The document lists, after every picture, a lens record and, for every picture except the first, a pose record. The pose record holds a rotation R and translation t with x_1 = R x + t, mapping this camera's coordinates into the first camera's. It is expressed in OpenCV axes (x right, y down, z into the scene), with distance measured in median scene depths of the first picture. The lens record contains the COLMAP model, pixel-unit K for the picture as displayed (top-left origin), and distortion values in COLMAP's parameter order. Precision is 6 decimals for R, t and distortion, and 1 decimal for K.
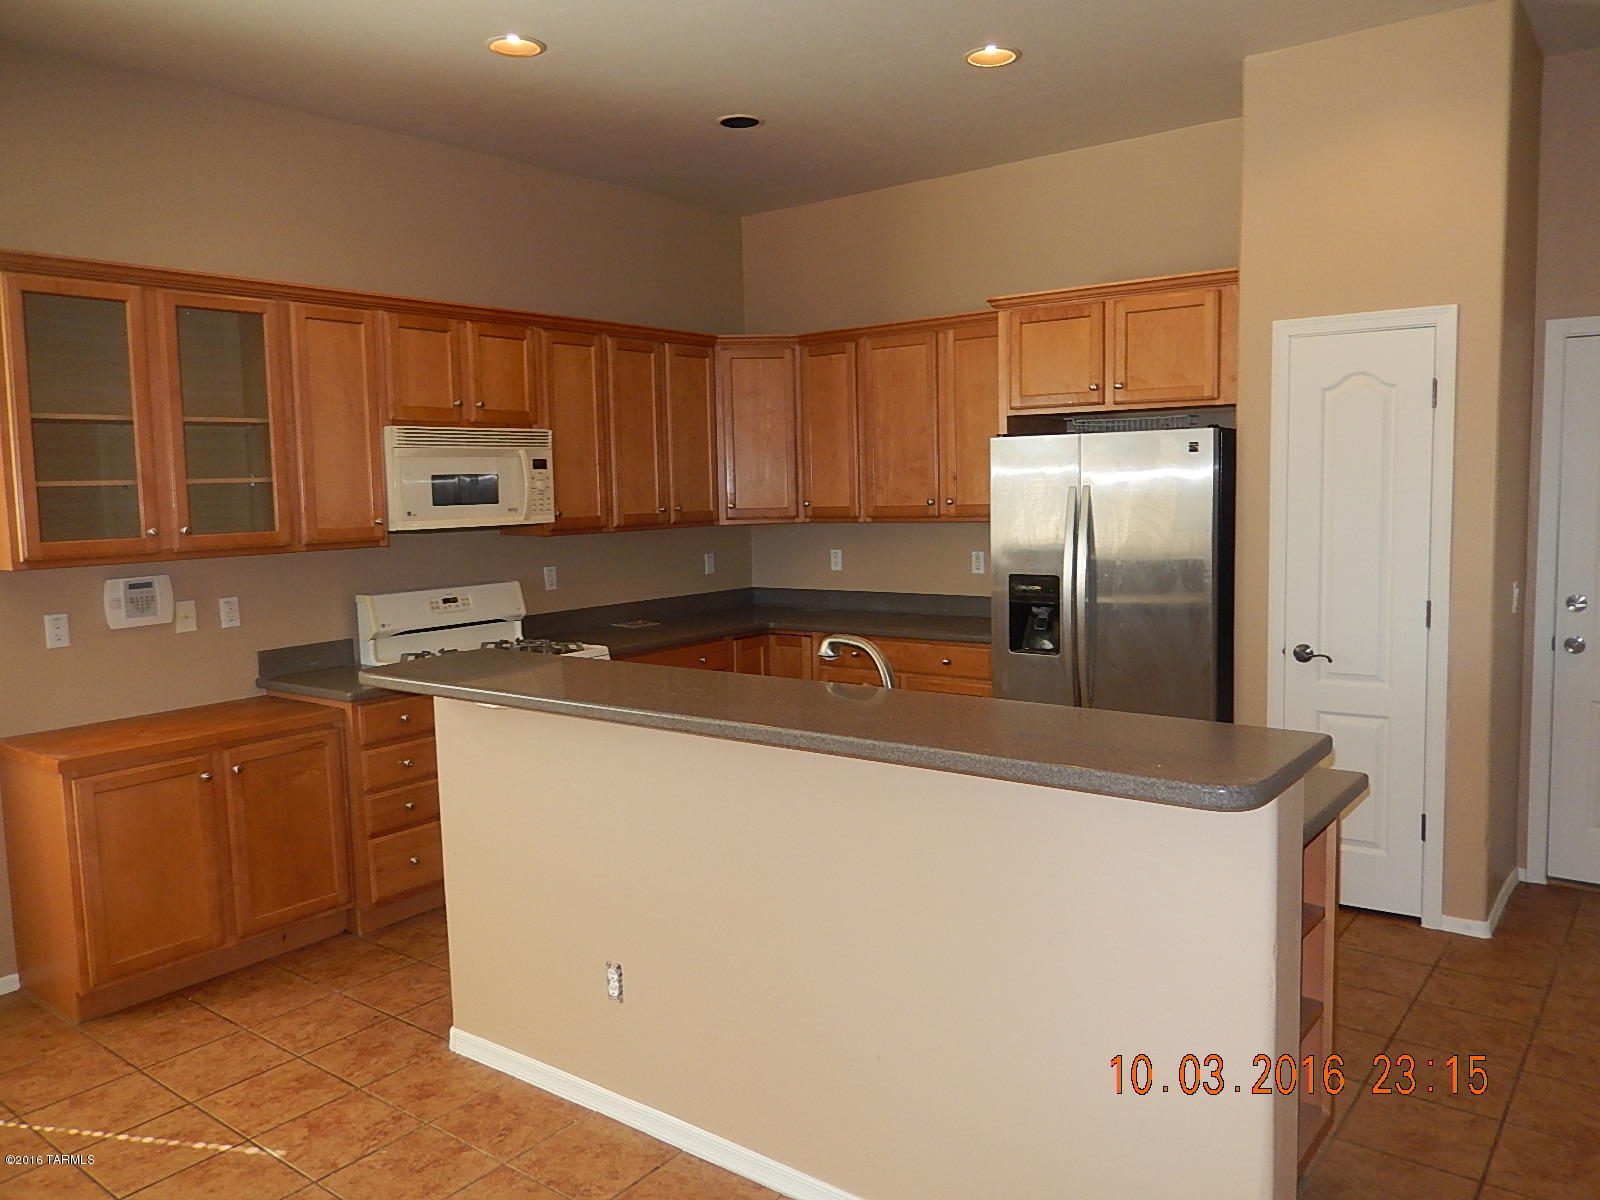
lens RADIAL K [[1188.1, 0, 809.2], [0, 1188.1, 600.3], [0, 0, 1]] dist [-0.002267, -0.008495]
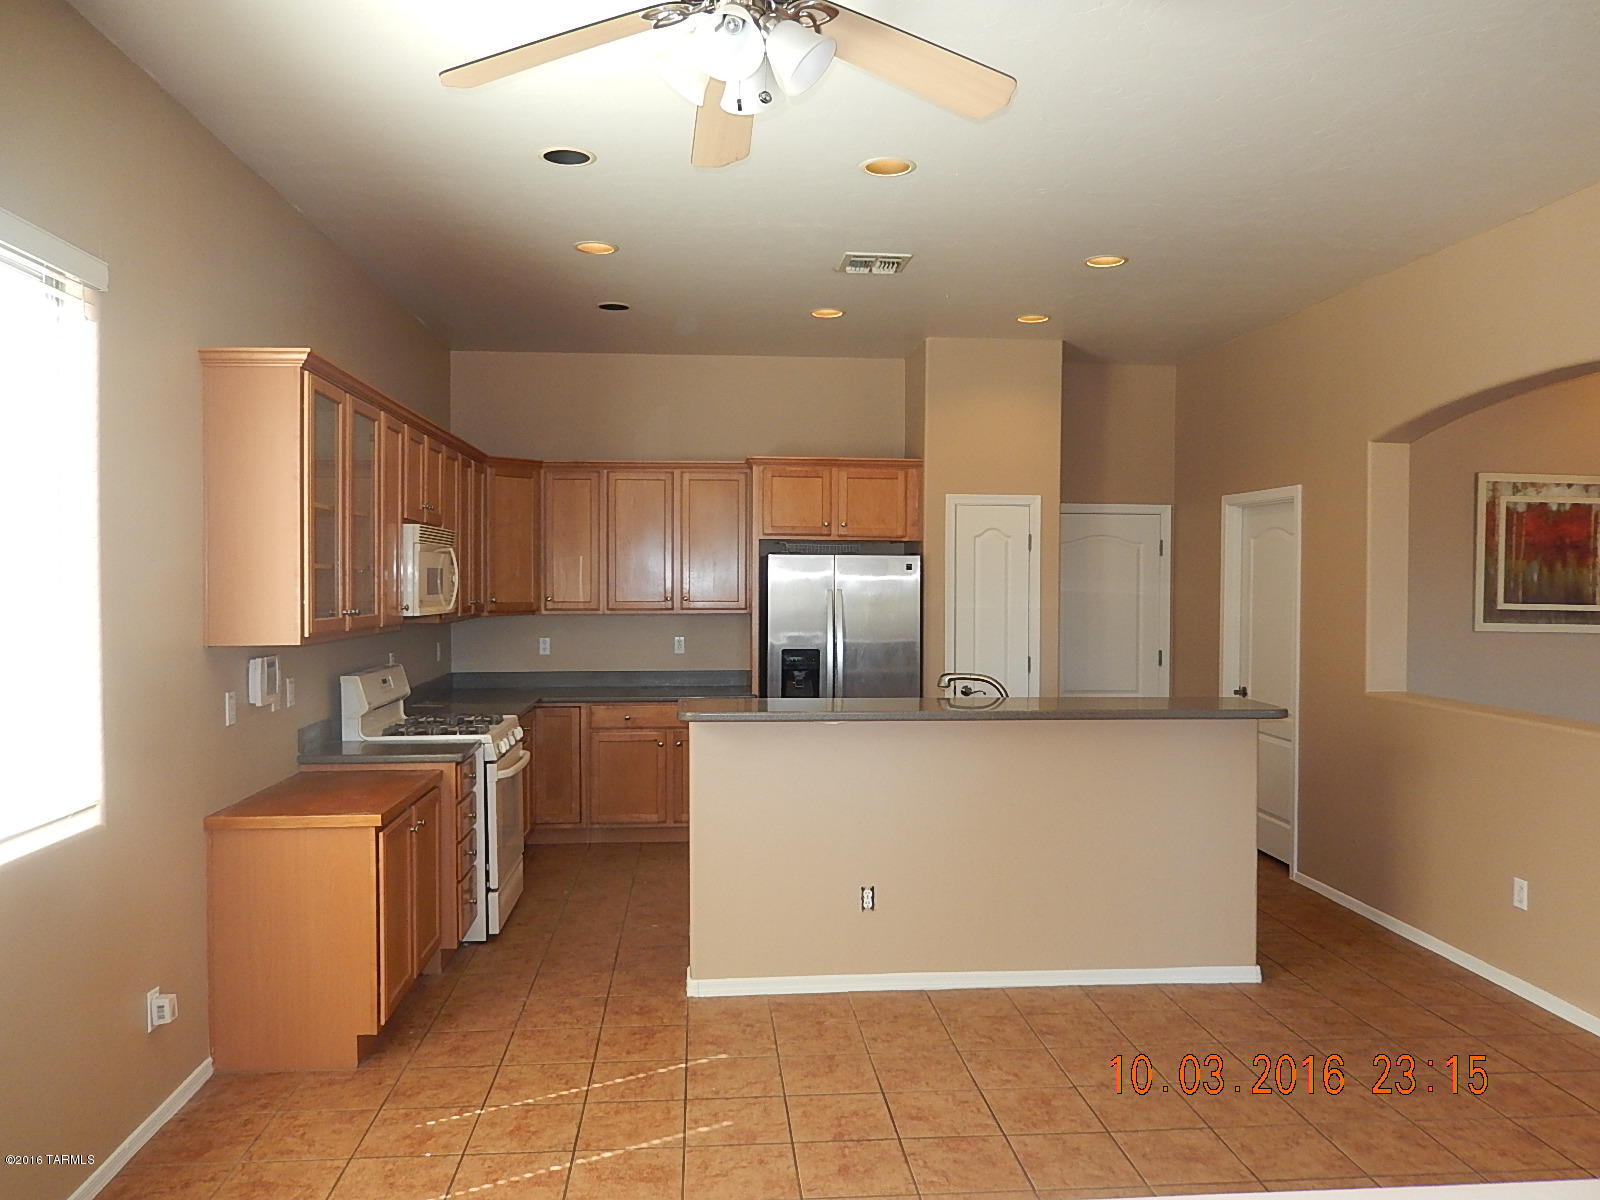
lens RADIAL K [[1188.1, 0, 803.6], [0, 1188.1, 597.1], [0, 0, 1]] dist [-0.002267, -0.008495]
pose [[0.737918, 0.015574, 0.674711, -0.835115], [0.045494, 0.996312, -0.072753, 0.022111], [-0.673356, 0.084381, 0.734488, -0.083948]]
